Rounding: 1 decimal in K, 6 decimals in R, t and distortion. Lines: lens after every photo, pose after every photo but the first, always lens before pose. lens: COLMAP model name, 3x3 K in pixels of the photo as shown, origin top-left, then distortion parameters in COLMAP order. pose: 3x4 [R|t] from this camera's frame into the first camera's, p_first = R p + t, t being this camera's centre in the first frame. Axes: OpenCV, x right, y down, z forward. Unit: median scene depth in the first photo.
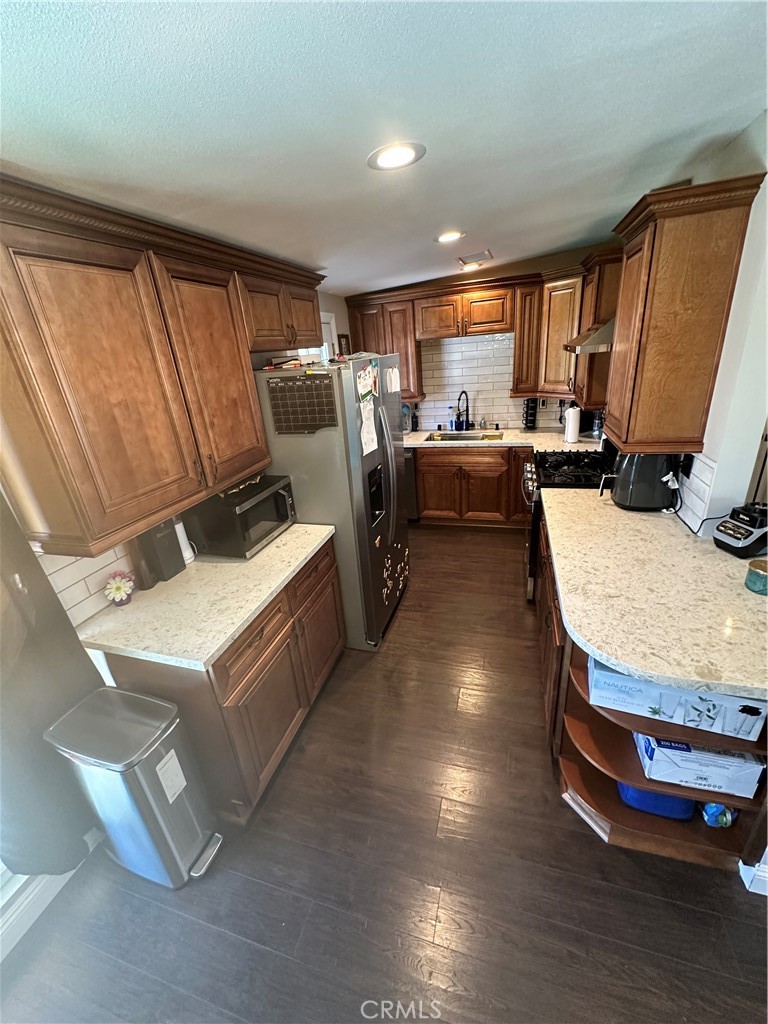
lens RADIAL K [[407.3, 0, 383.9], [0, 407.3, 513.3], [0, 0, 1]] dist [-0.003046, 0.000847]
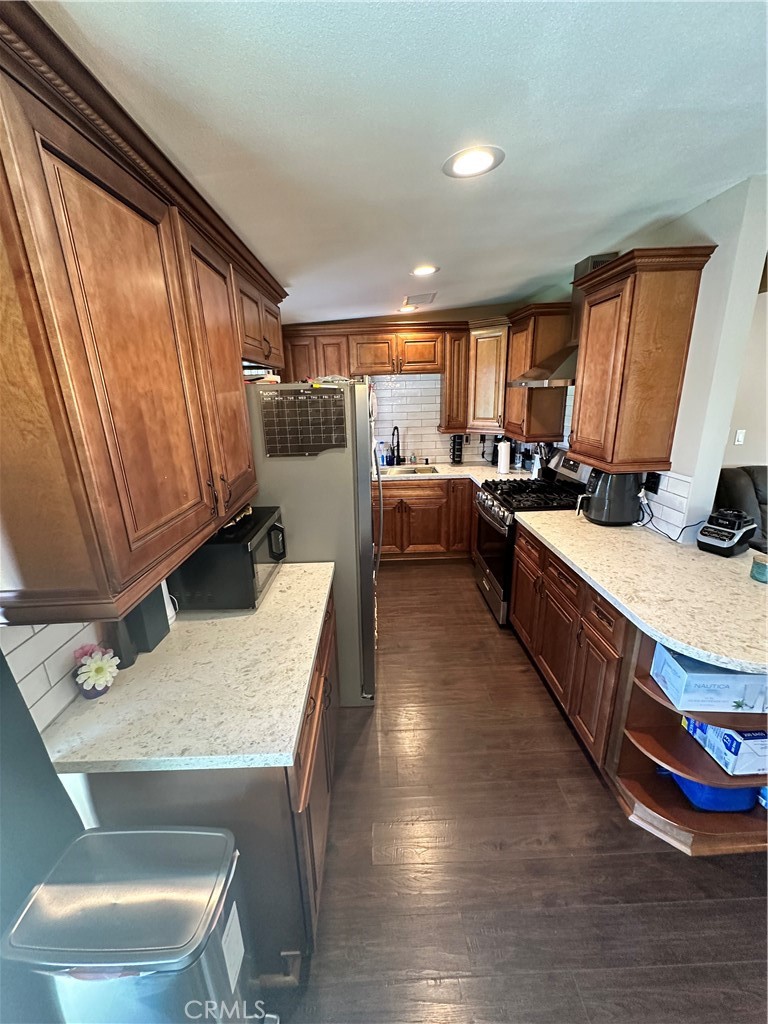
lens RADIAL K [[407.3, 0, 383.2], [0, 407.3, 513.5], [0, 0, 1]] dist [-0.003046, 0.000847]
pose [[0.949236, -0.039981, 0.312013, -0.379481], [0.073800, 0.992511, -0.097343, 0.026270], [-0.305785, 0.115428, 0.945078, 0.179867]]
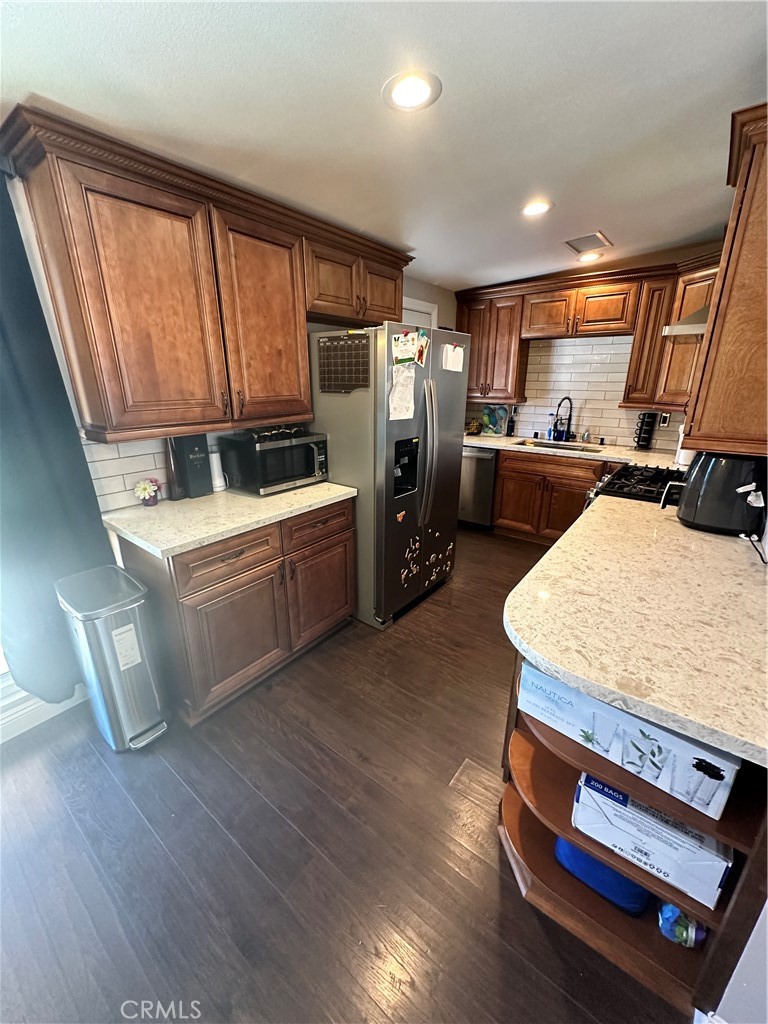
lens RADIAL K [[407.3, 0, 384.0], [0, 407.3, 513.6], [0, 0, 1]] dist [-0.003046, 0.000847]
pose [[0.930855, 0.189600, -0.312346, 0.352778], [-0.204352, 0.978785, -0.014868, 0.121132], [0.302900, 0.077669, 0.949852, 0.084421]]
